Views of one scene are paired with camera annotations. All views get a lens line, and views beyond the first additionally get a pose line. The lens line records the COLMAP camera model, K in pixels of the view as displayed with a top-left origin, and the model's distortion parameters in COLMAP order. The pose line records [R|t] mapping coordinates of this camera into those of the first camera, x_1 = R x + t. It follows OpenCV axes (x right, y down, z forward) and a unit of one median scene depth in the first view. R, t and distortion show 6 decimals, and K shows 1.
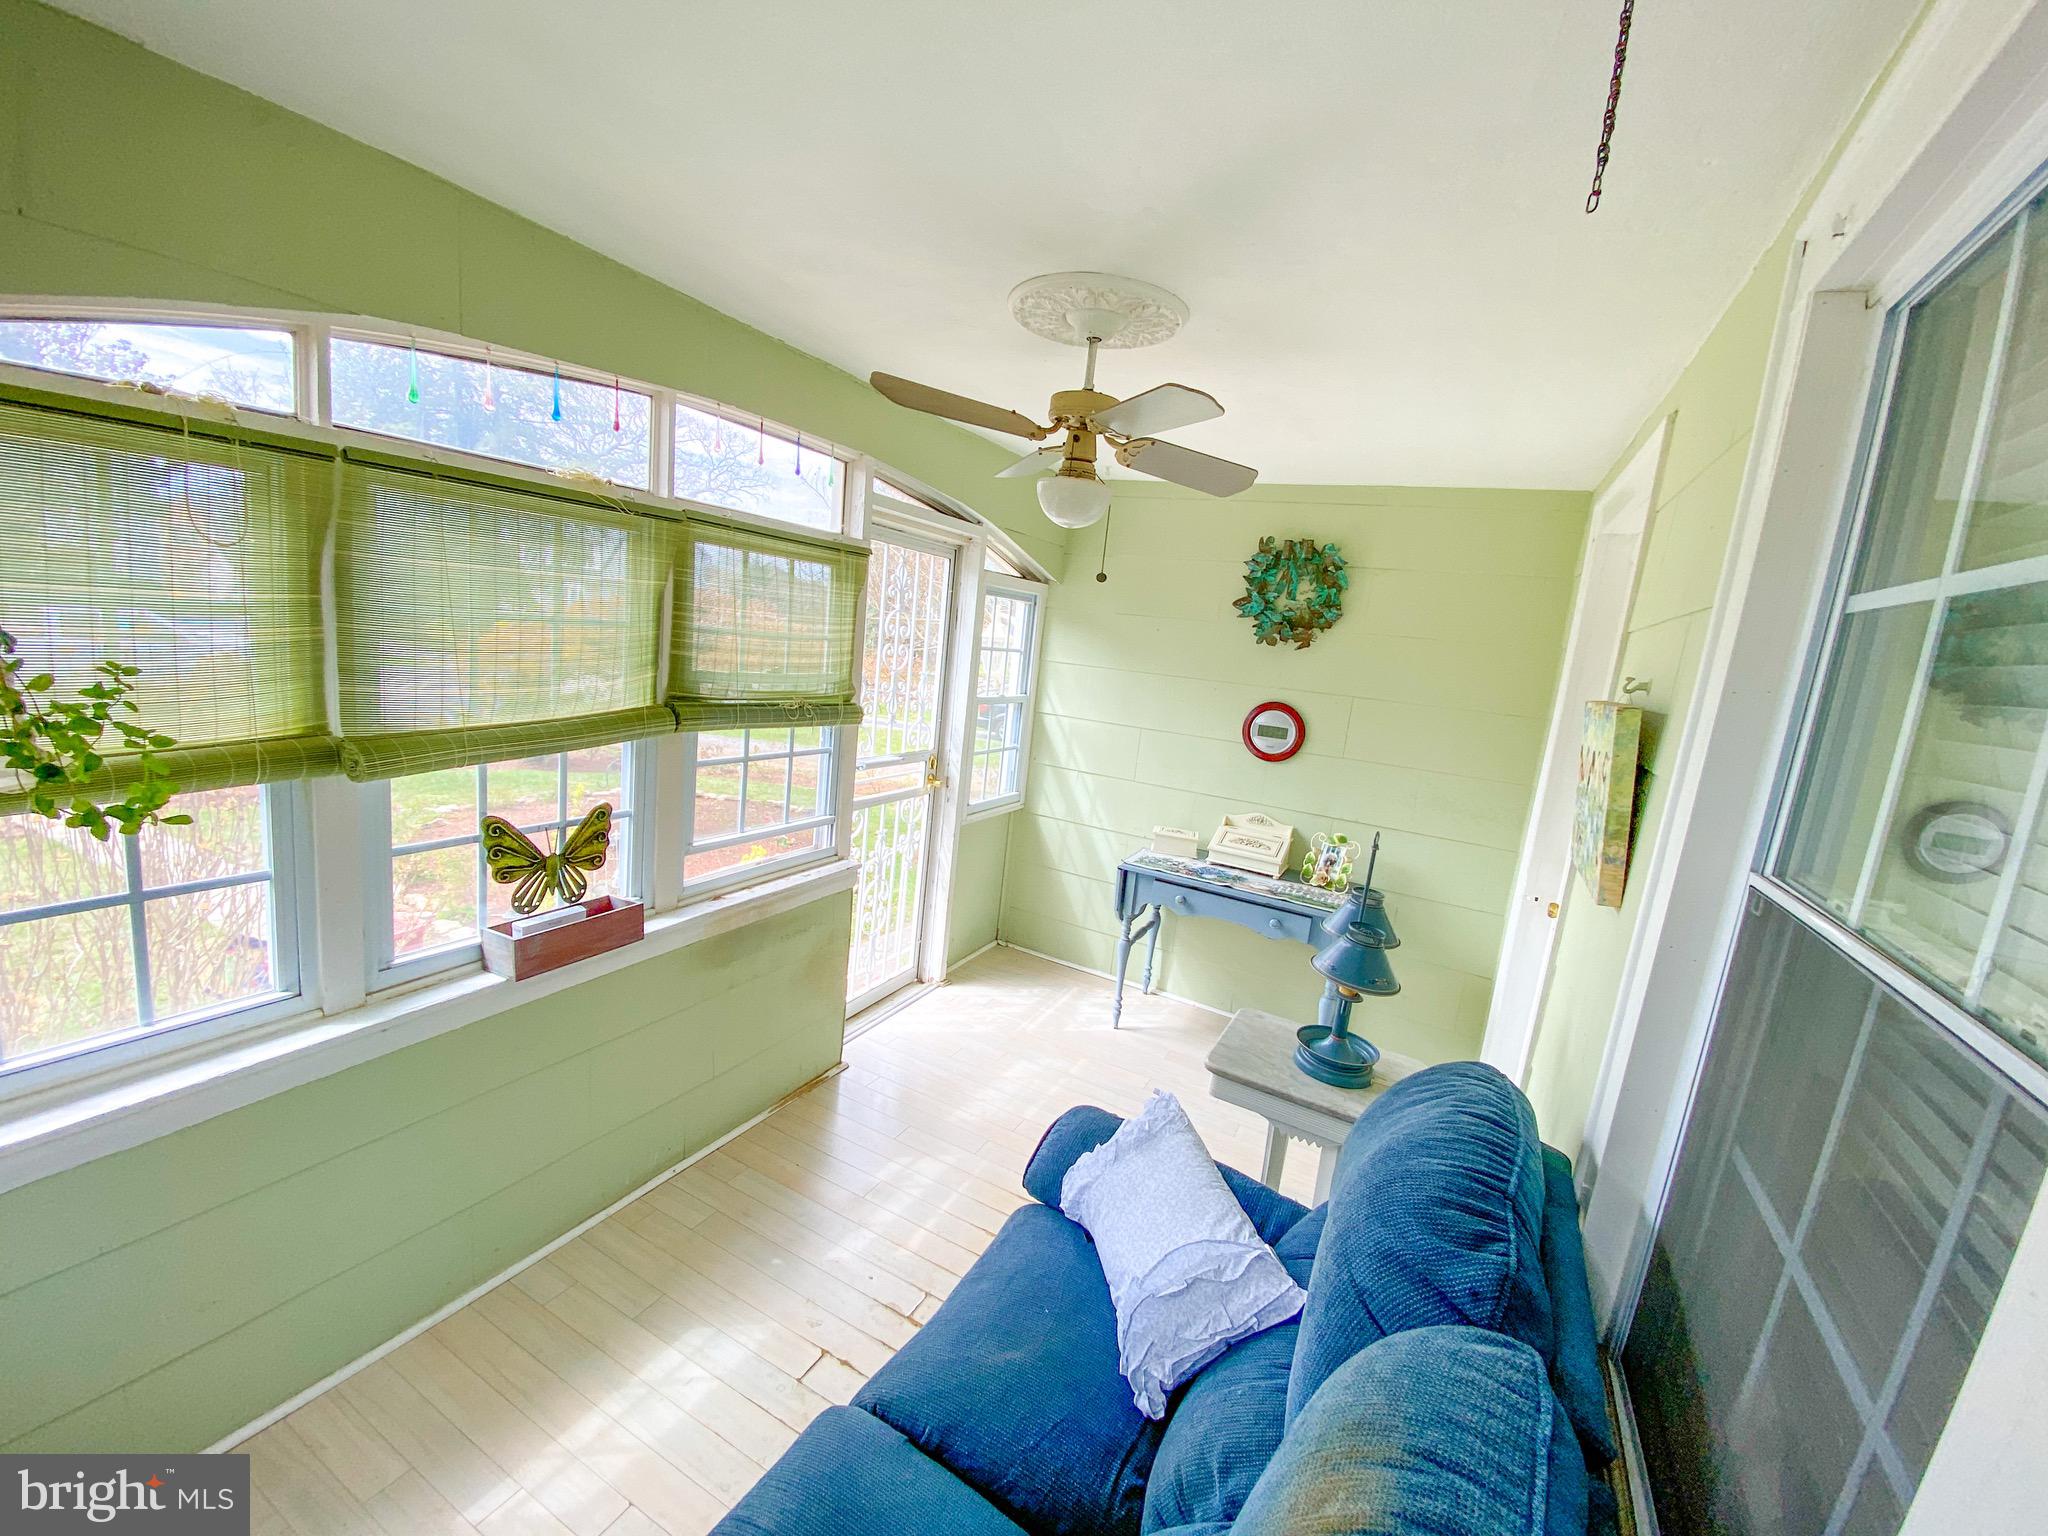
lens RADIAL K [[836.6, 0, 1026.5], [0, 836.6, 770.8], [0, 0, 1]] dist [-0.017239, -0.002139]
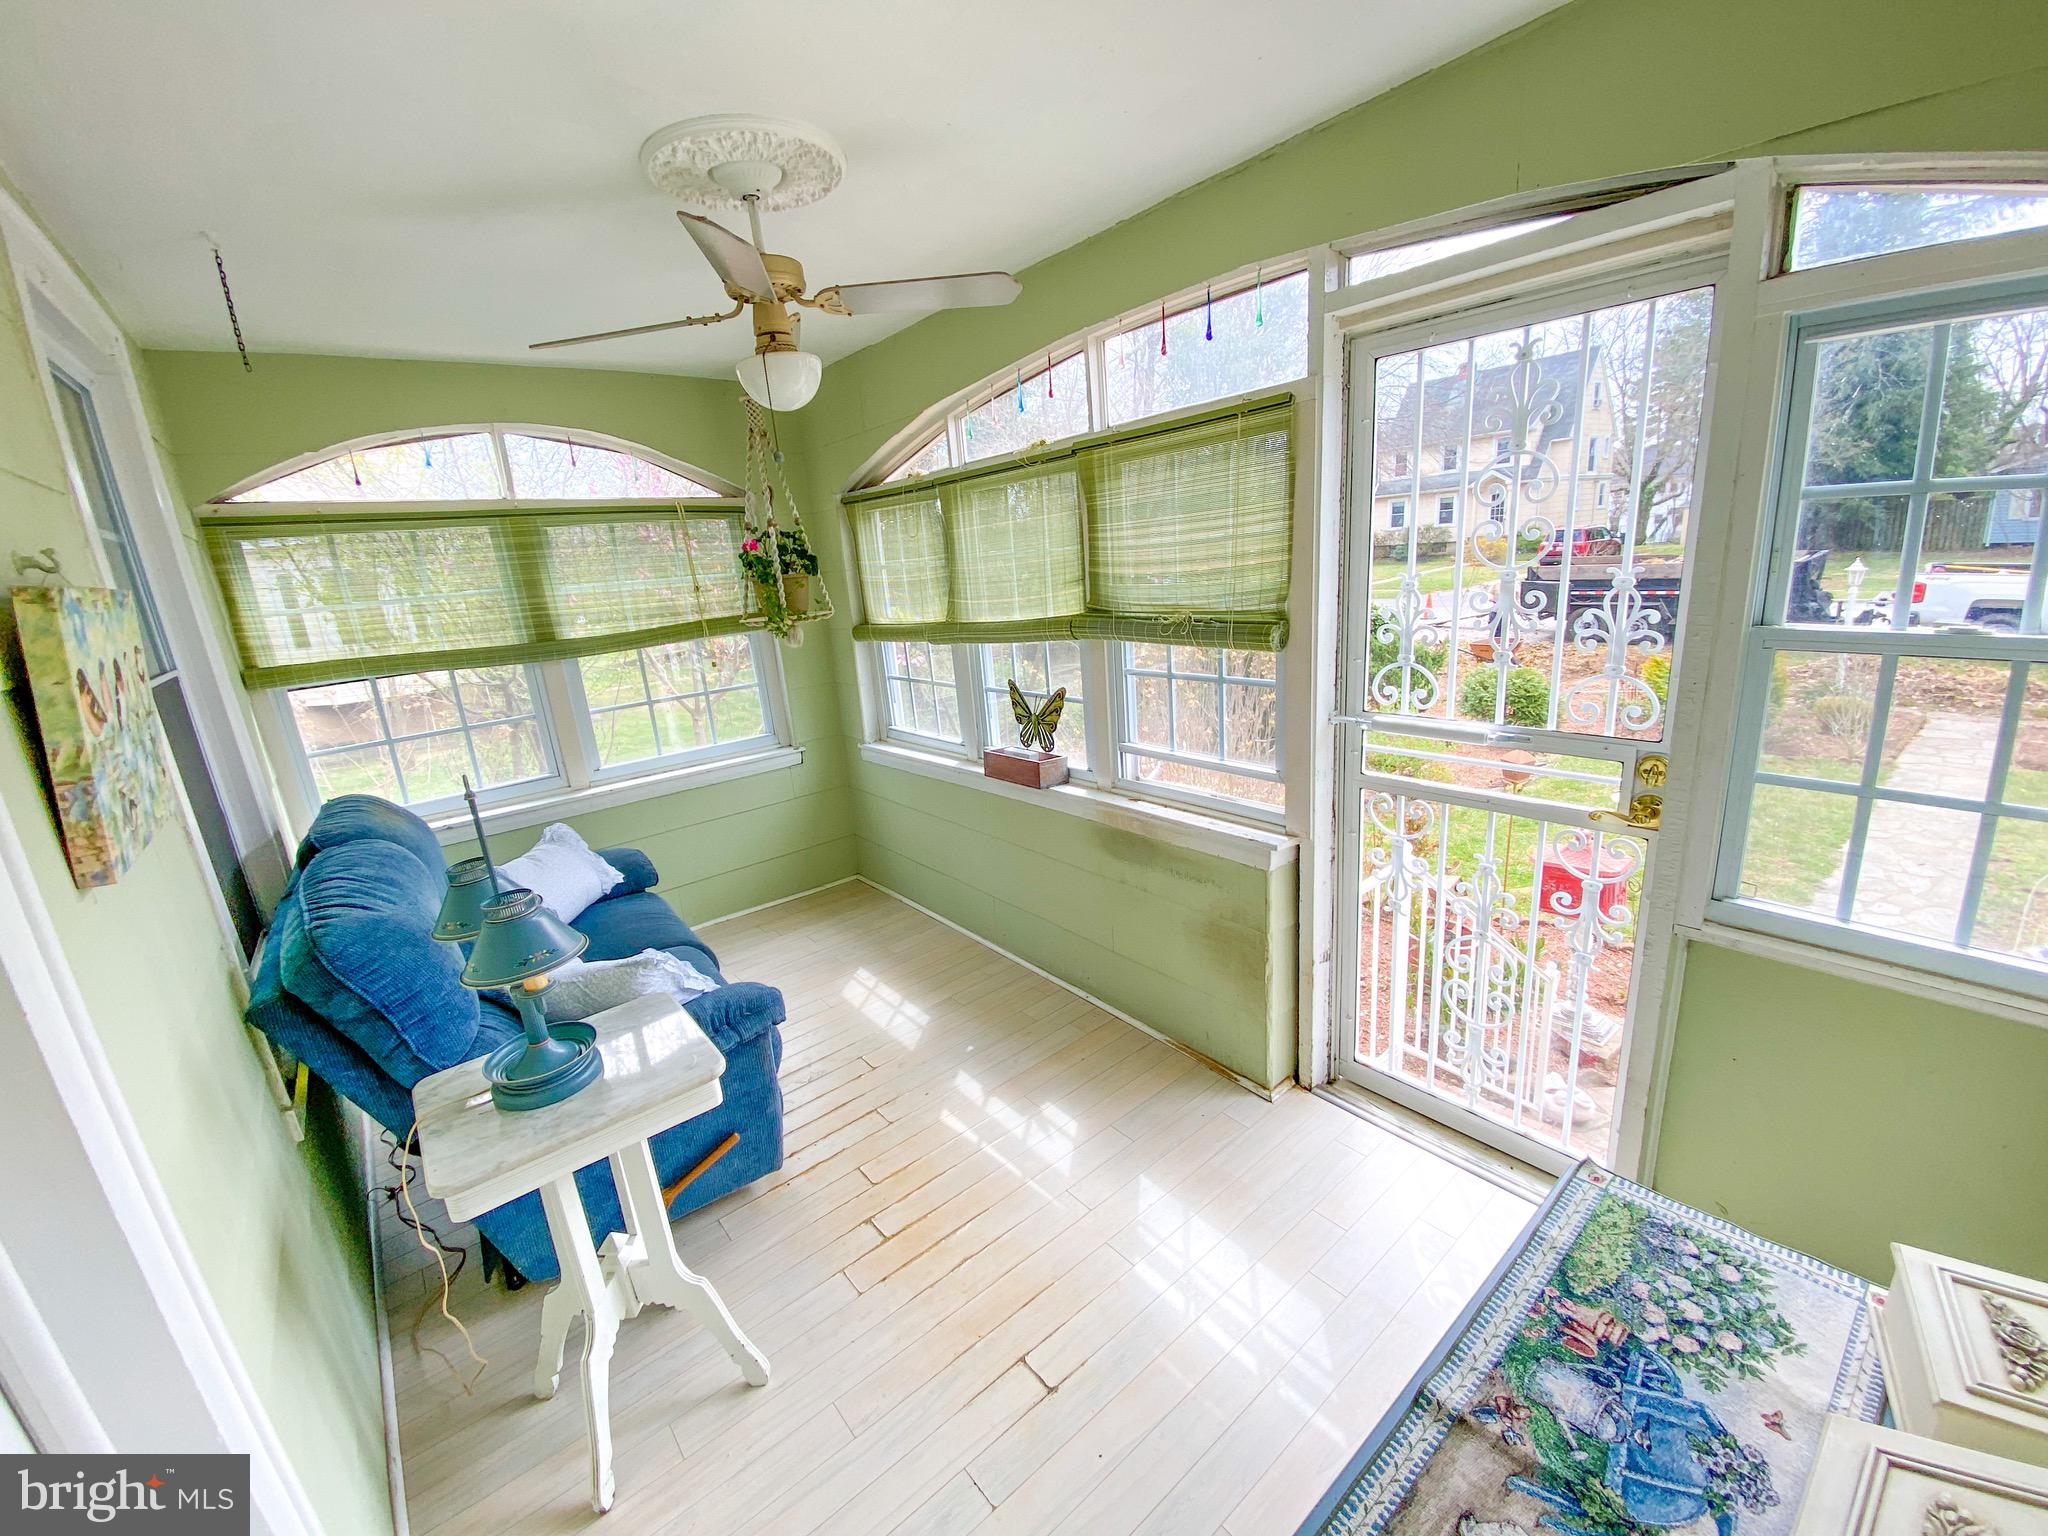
lens RADIAL K [[836.6, 0, 1026.6], [0, 836.6, 779.0], [0, 0, 1]] dist [-0.017239, -0.002139]
pose [[-0.415930, 0.176154, -0.892173, 0.719129], [-0.104011, 0.965407, 0.239104, -0.130153], [0.903429, 0.192246, -0.383220, 1.434835]]
